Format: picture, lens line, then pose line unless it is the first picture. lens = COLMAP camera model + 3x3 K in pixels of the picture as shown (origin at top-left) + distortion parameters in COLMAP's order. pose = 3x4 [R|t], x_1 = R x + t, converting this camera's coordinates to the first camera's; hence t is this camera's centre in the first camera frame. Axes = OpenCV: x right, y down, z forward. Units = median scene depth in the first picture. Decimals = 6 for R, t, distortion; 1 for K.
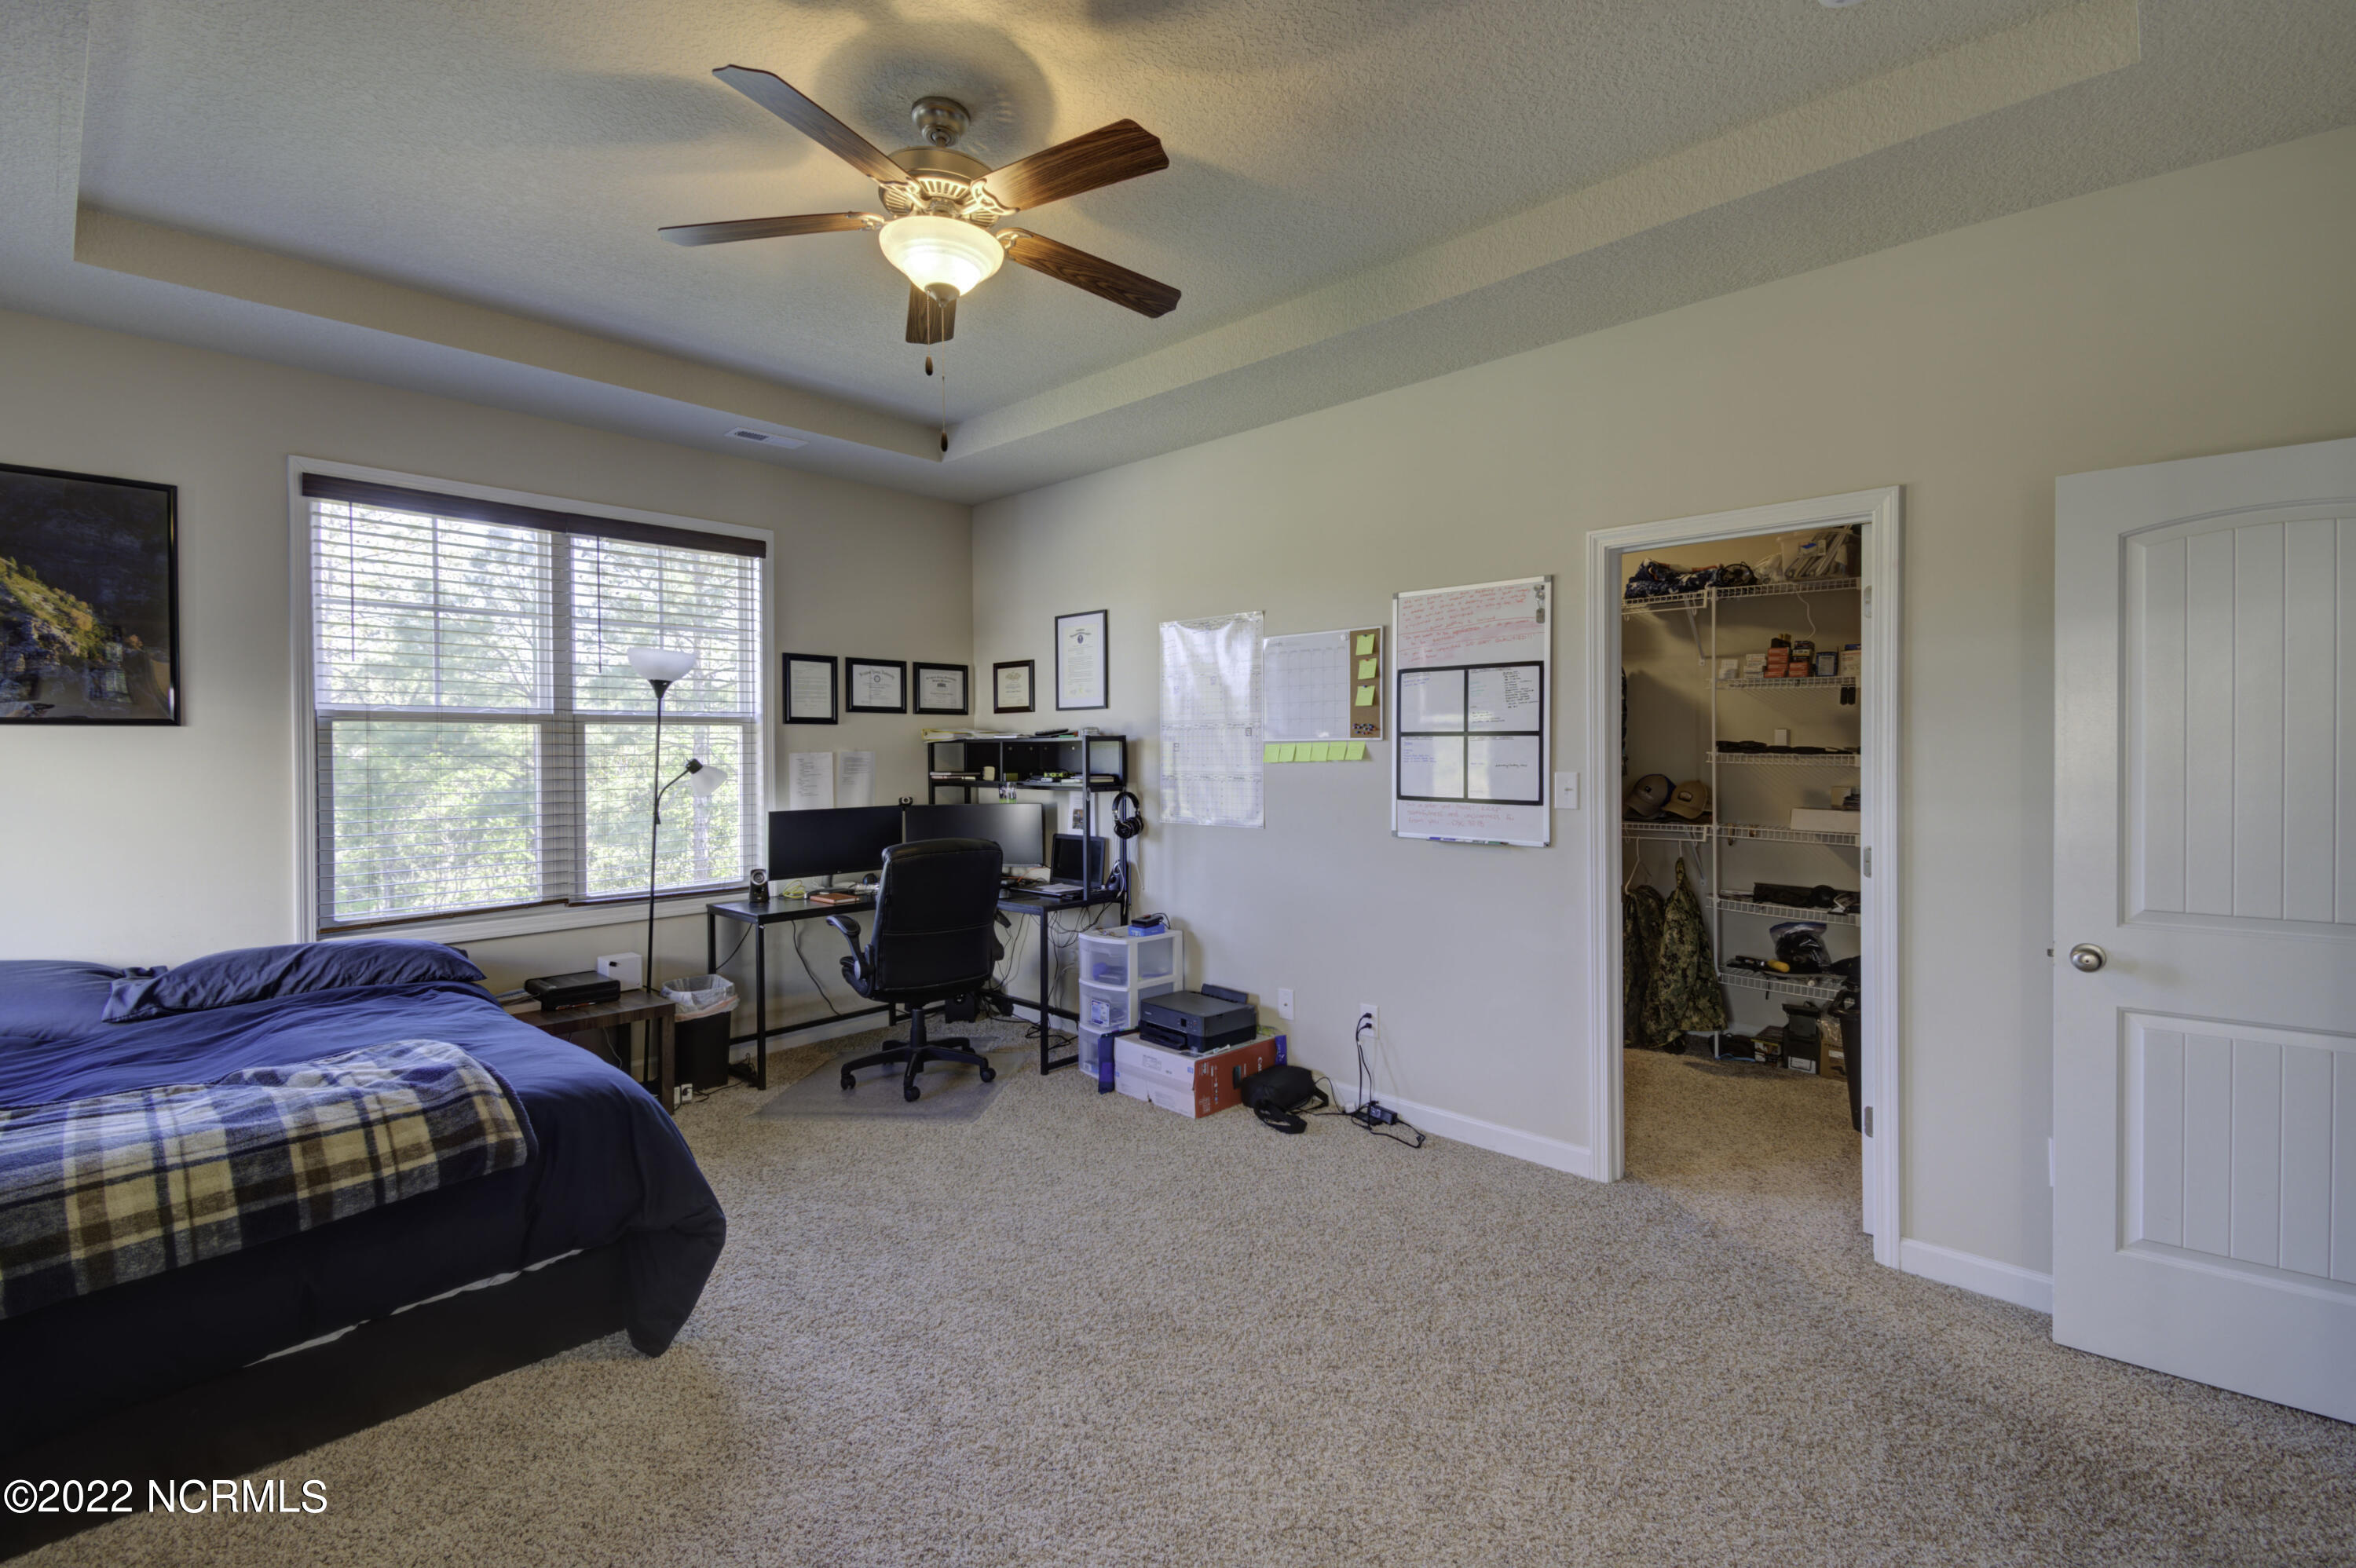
lens RADIAL K [[1008.7, 0, 1195.3], [0, 1008.7, 754.0], [0, 0, 1]] dist [0.000630, -0.000555]
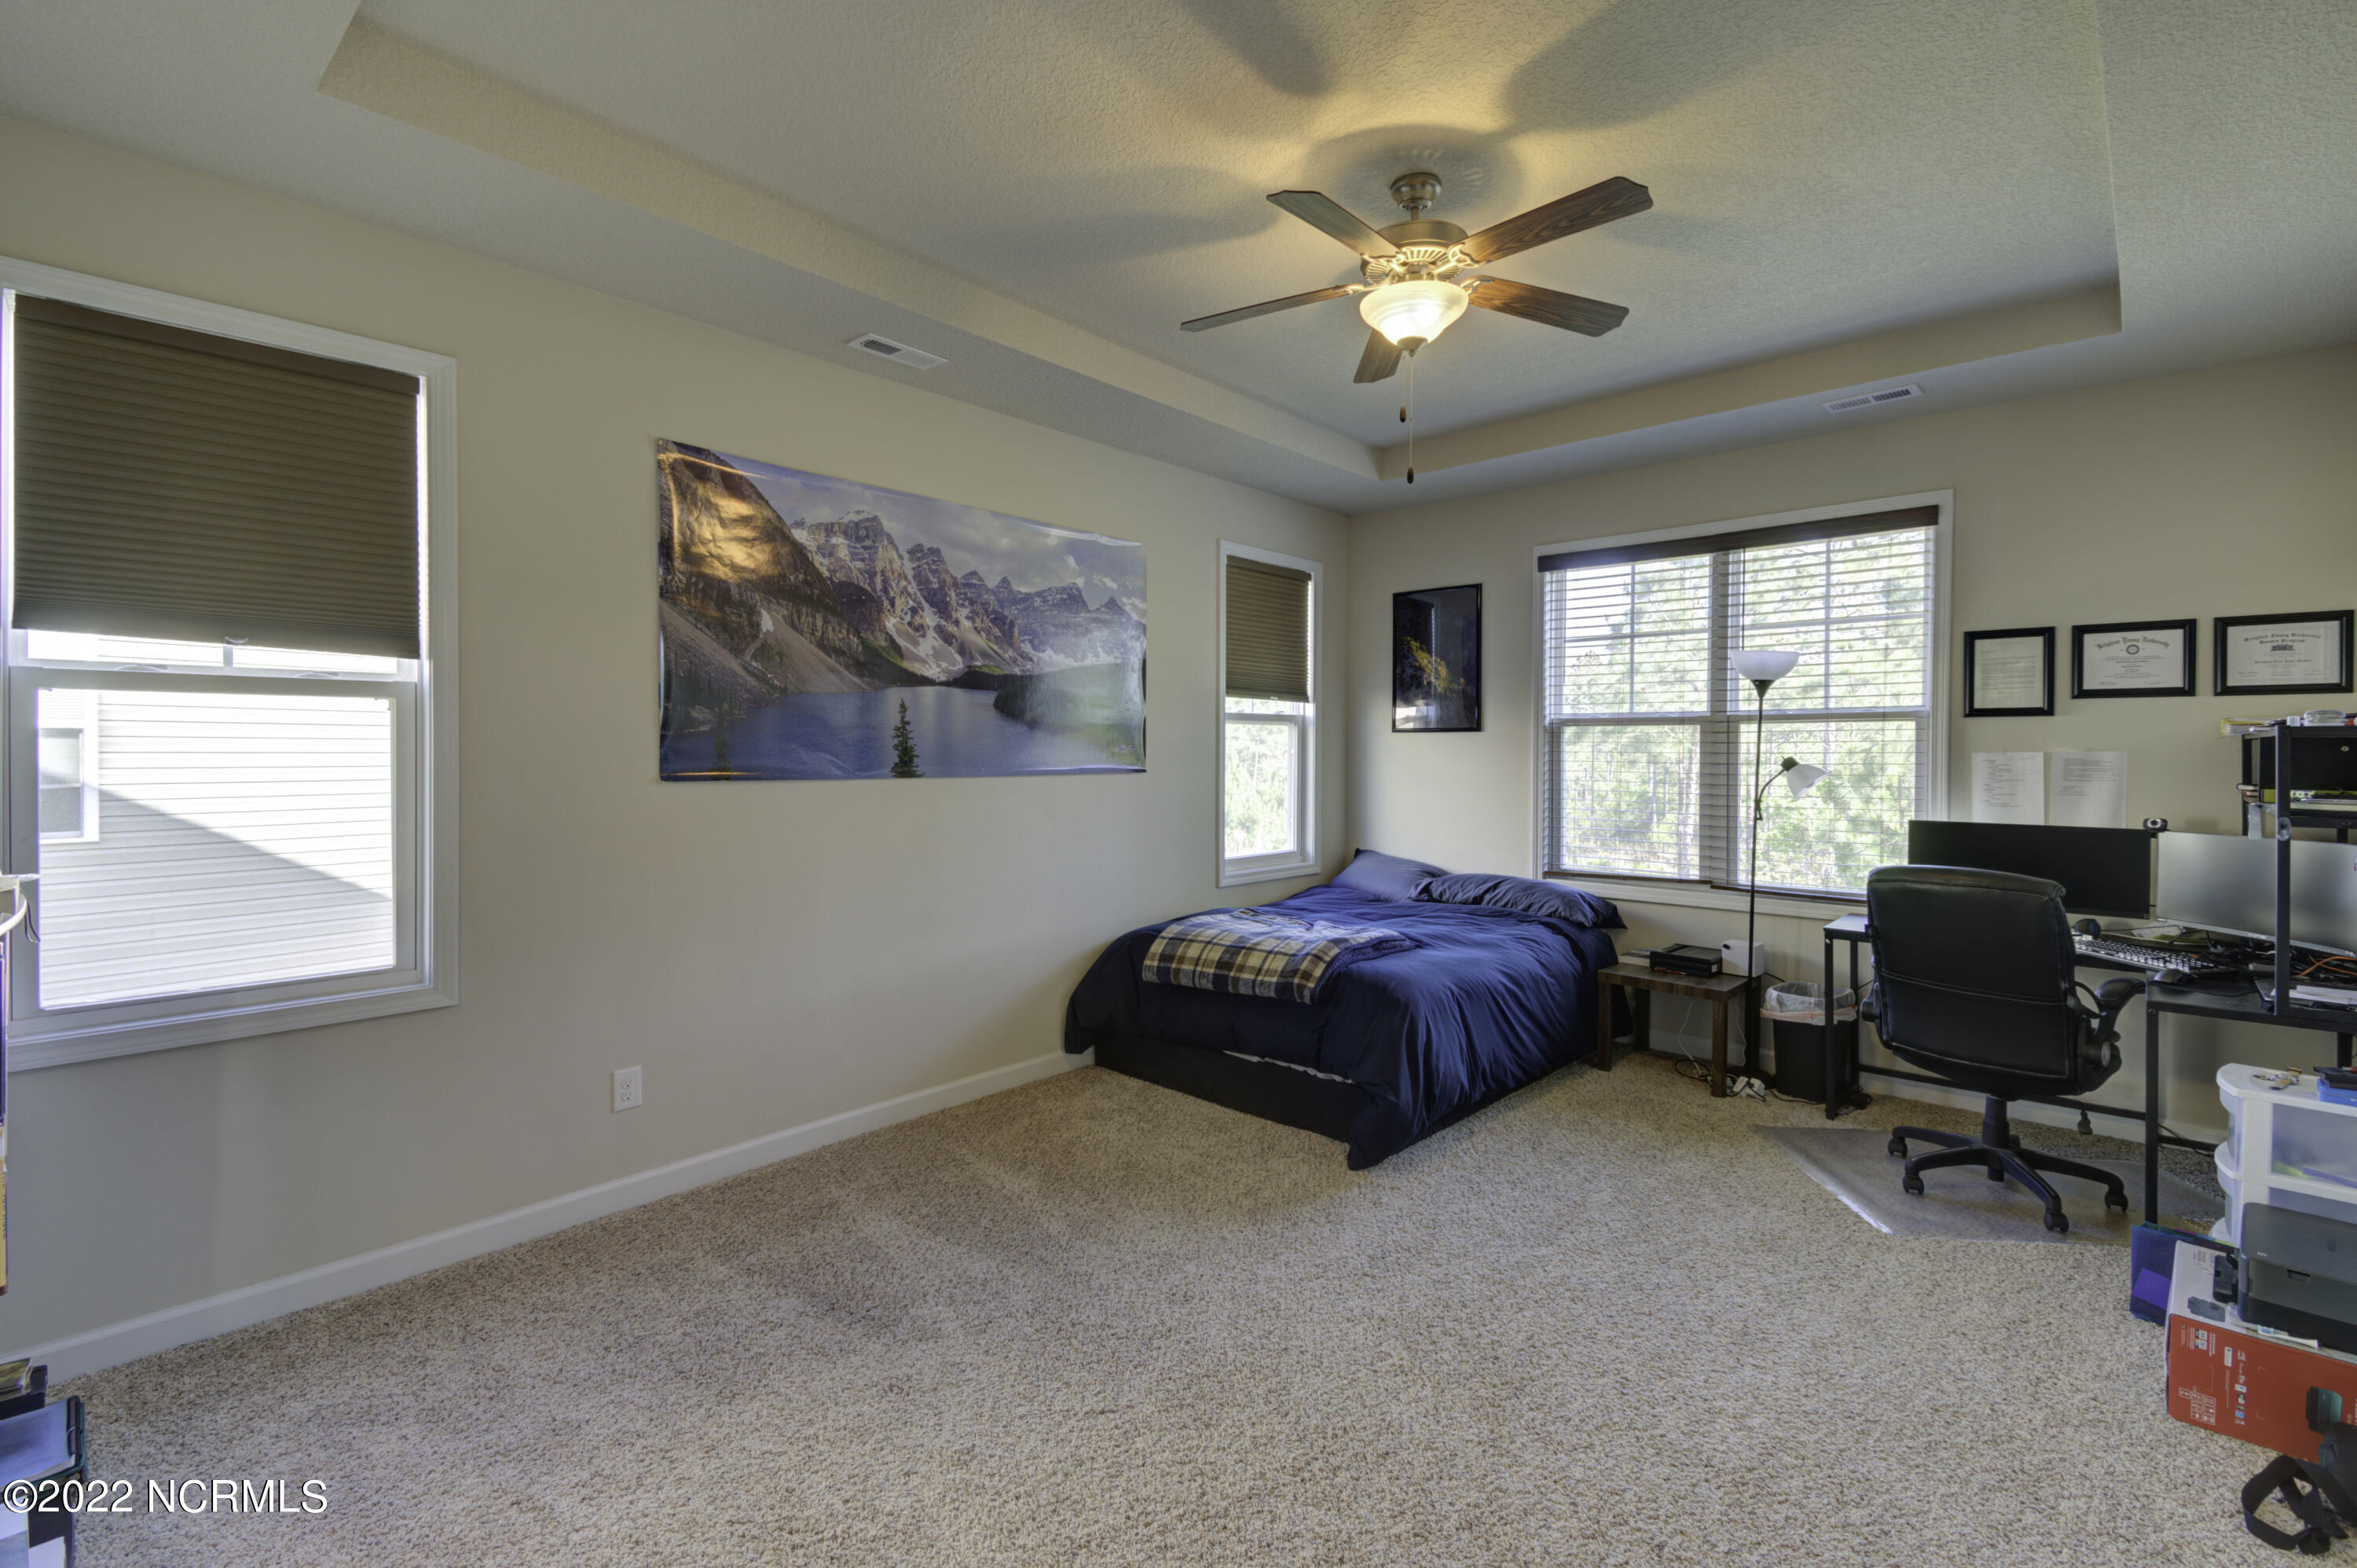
lens RADIAL K [[1009.2, 0, 1195.8], [0, 1009.2, 754.0], [0, 0, 1]] dist [0.000630, -0.000555]
pose [[0.022896, 0.008422, -0.999702, 0.476924], [-0.009769, 0.999919, 0.008200, -0.000353], [0.999690, 0.009578, 0.022977, 0.400965]]
